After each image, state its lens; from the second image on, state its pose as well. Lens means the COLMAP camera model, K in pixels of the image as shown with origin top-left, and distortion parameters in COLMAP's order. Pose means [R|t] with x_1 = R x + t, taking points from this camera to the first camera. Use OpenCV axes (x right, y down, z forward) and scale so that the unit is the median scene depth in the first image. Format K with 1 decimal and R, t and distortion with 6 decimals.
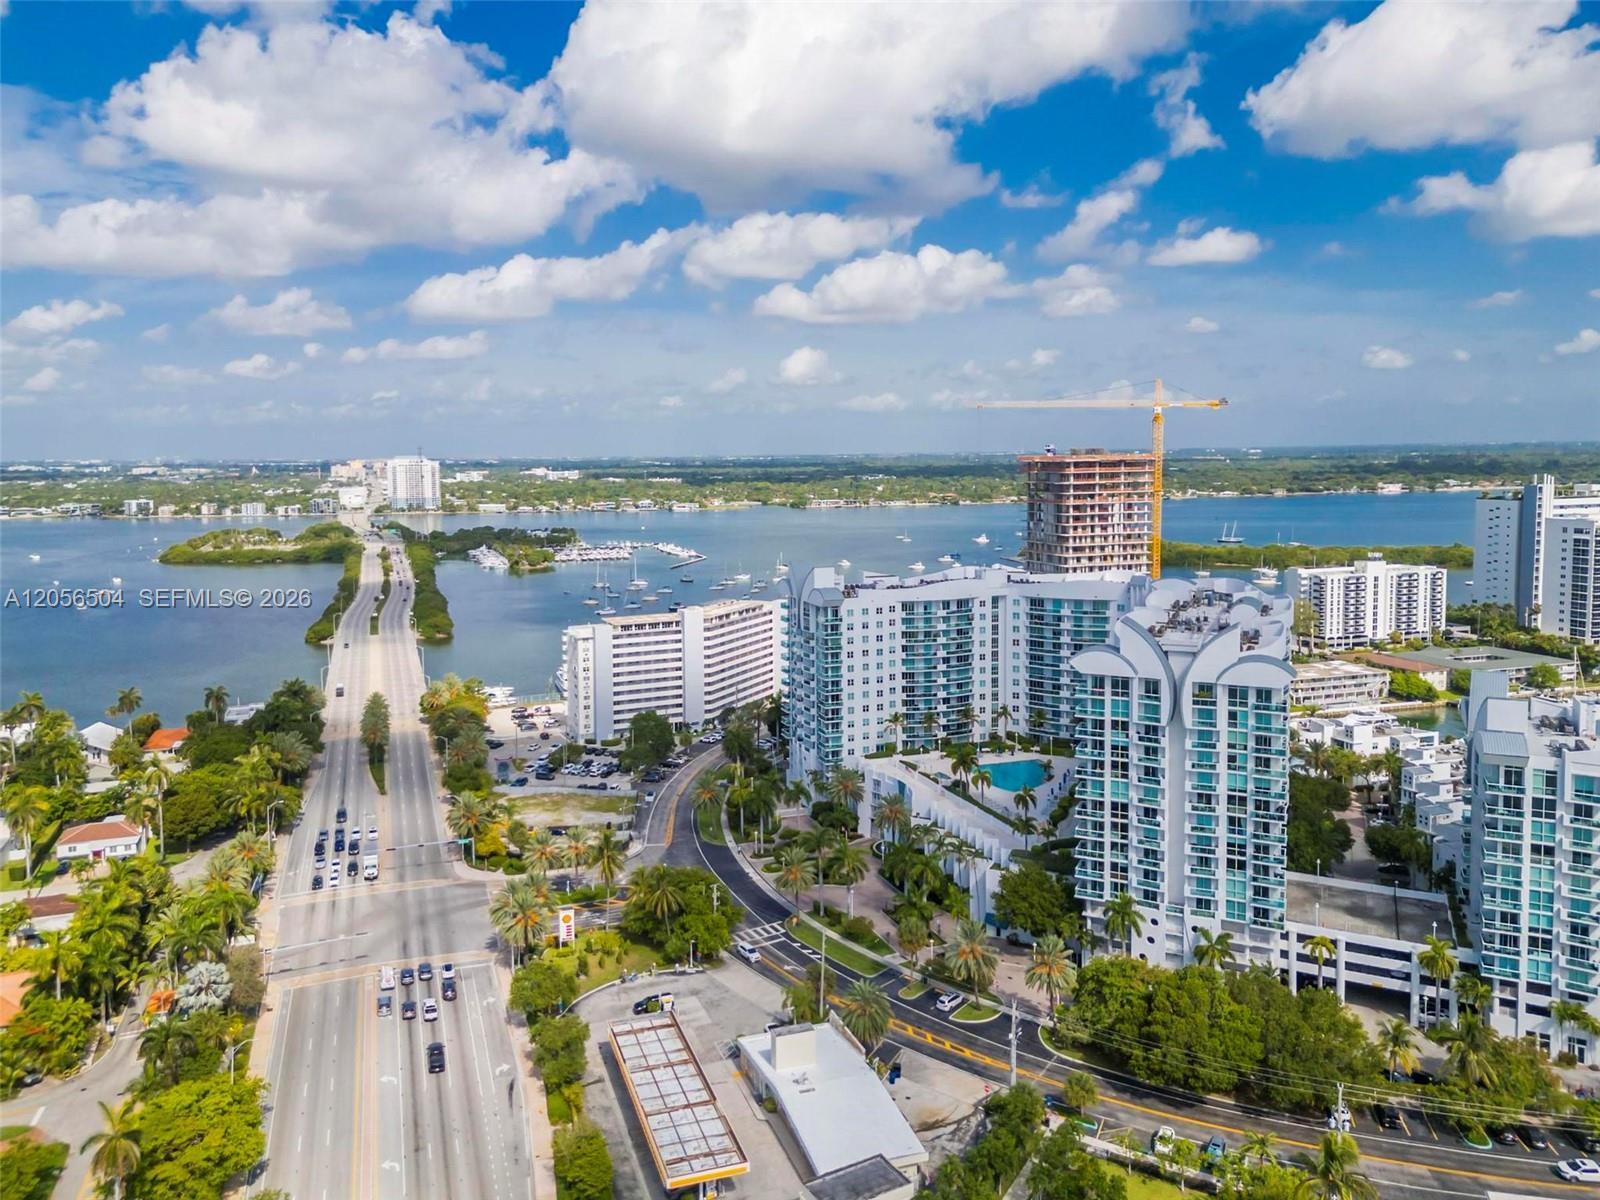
lens RADIAL K [[1151.9, 0, 752.1], [0, 1151.9, 568.4], [0, 0, 1]] dist [0.094510, -0.045047]
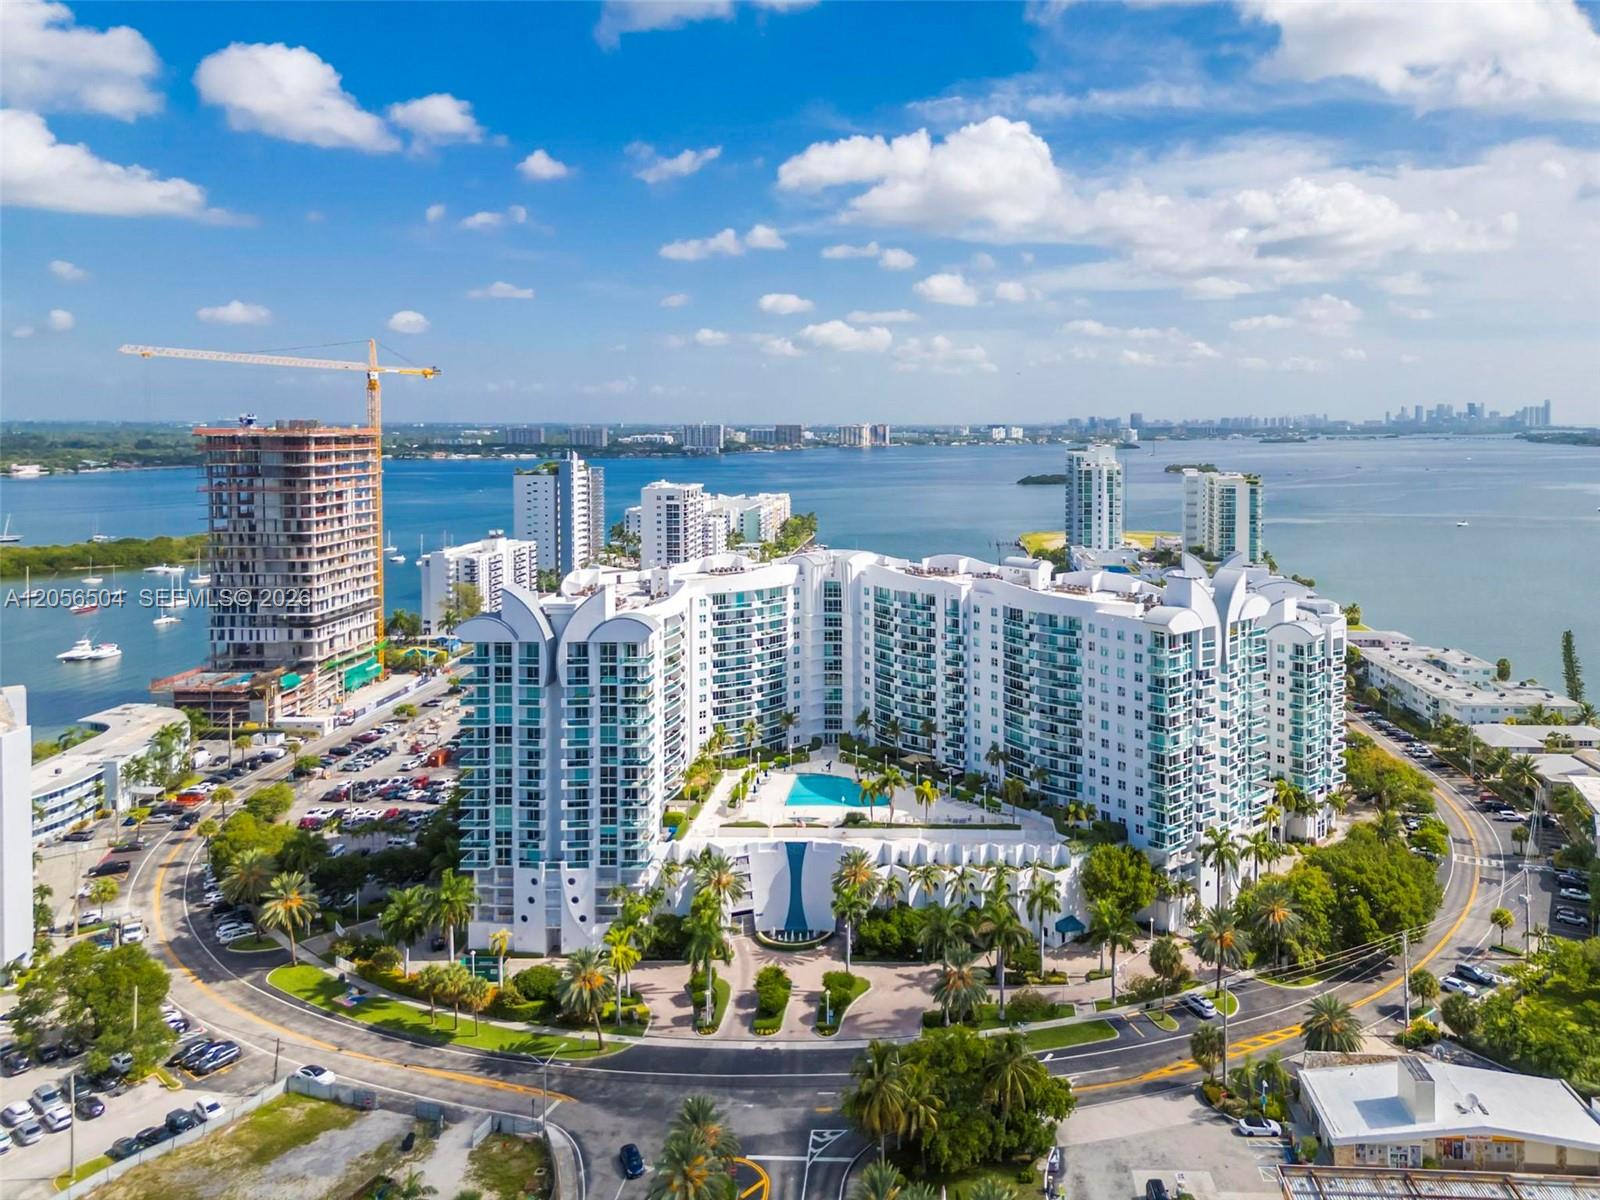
lens RADIAL K [[1151.9, 0, 922.6], [0, 1151.9, 496.6], [0, 0, 1]] dist [0.094510, -0.045047]
pose [[0.327837, -0.047439, 0.943543, -0.500783], [0.087991, 0.995930, 0.019500, -0.049440], [-0.940628, 0.076631, 0.330677, 0.554984]]
